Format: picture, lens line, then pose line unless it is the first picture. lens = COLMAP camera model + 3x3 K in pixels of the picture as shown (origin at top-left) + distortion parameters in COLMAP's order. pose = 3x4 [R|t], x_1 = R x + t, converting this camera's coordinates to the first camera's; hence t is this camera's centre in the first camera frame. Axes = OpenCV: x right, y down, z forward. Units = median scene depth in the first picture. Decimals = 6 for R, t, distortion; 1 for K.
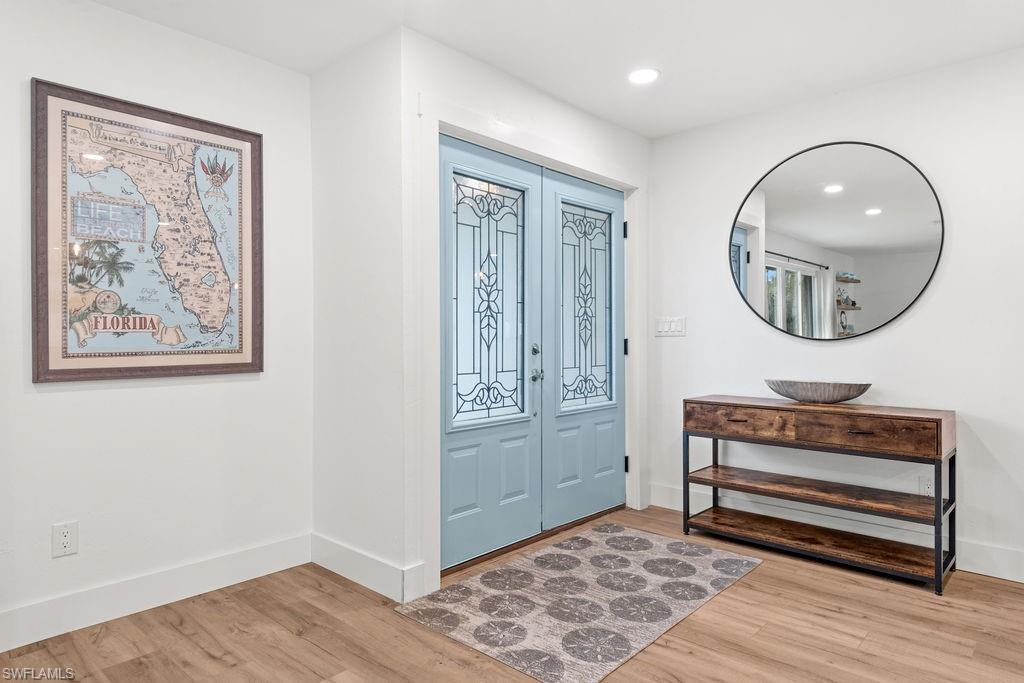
lens RADIAL K [[630.4, 0, 518.7], [0, 630.4, 331.2], [0, 0, 1]] dist [0.025774, -0.003401]
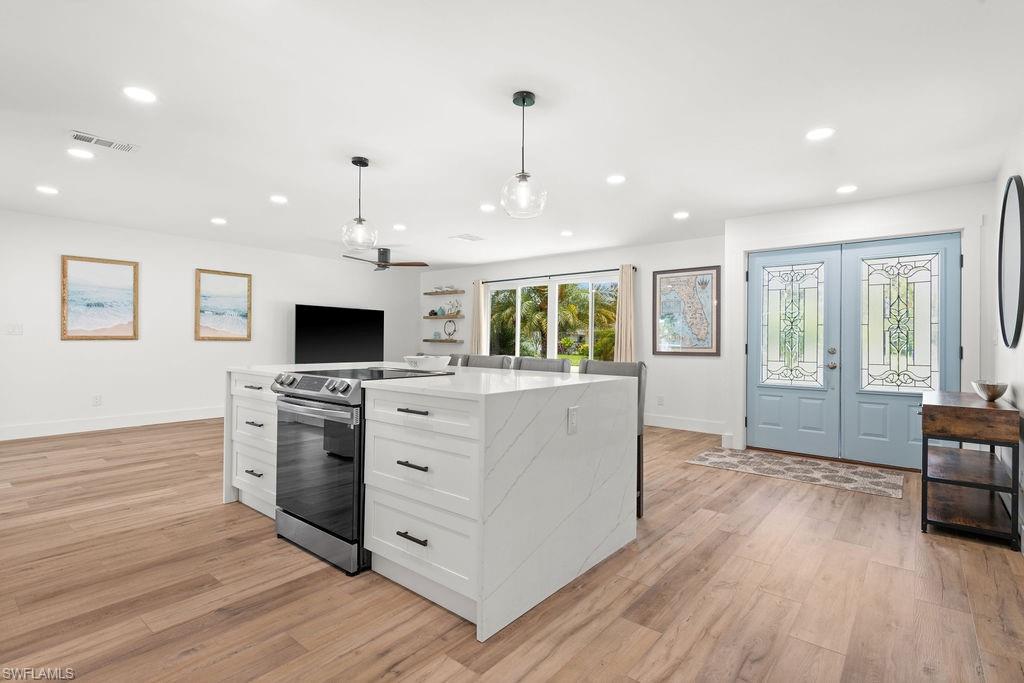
lens RADIAL K [[491.6, 0, 517.2], [0, 491.6, 339.2], [0, 0, 1]] dist [0.013687, -0.001941]
pose [[0.047860, -0.003661, -0.998847, 1.637269], [-0.001937, 0.999991, -0.003758, 0.003347], [0.998852, 0.002114, 0.047852, 0.072977]]
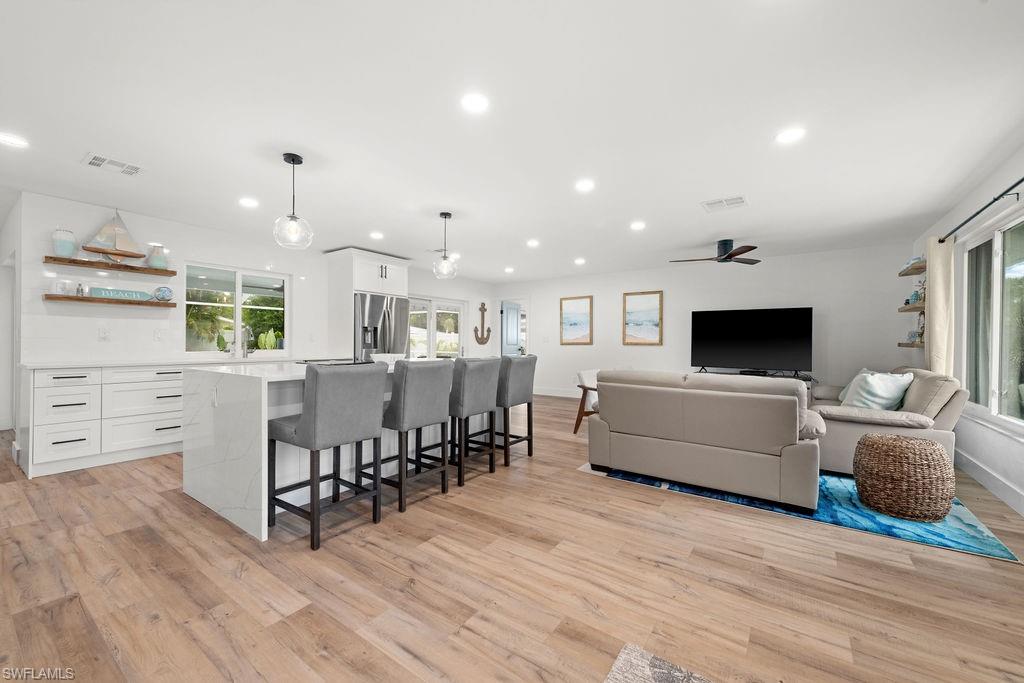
lens RADIAL K [[408.5, 0, 516.1], [0, 408.5, 343.0], [0, 0, 1]] dist [0.012666, -0.001326]
pose [[-0.994229, -0.004619, -0.107181, 0.246924], [-0.003785, 0.999961, -0.007984, 0.013441], [0.107213, -0.007533, -0.994208, 1.220639]]
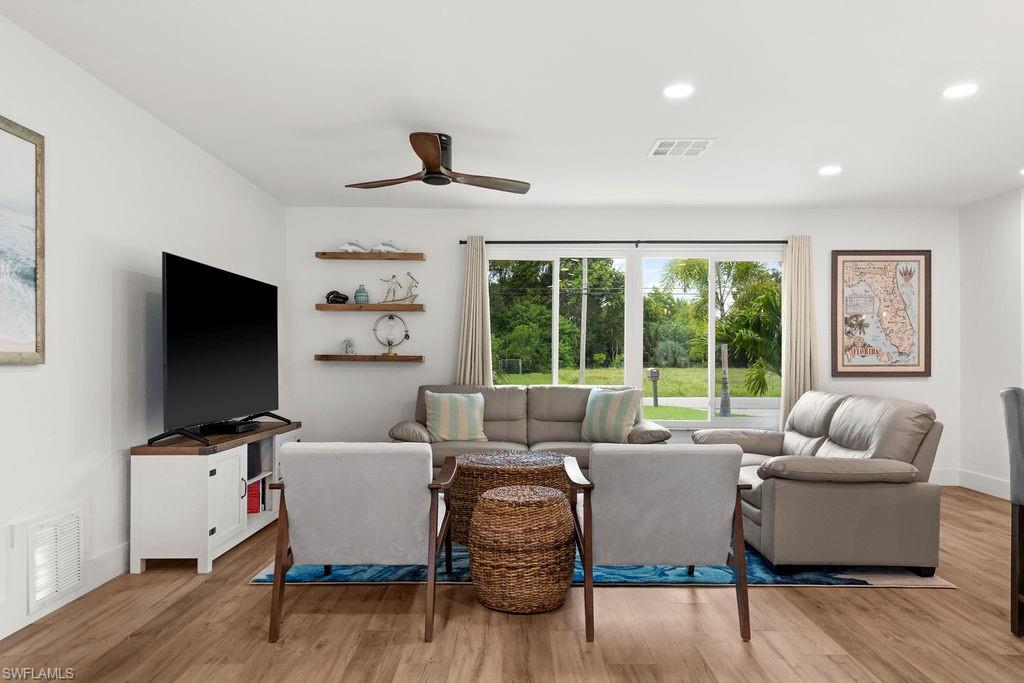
lens RADIAL K [[681.8, 0, 514.6], [0, 681.8, 360.0], [0, 0, 1]] dist [0.021273, -0.004500]
pose [[0.666371, 0.004520, -0.745607, 0.299919], [0.003220, 0.999955, 0.008940, -0.007045], [0.745614, -0.008358, 0.666326, -1.314990]]
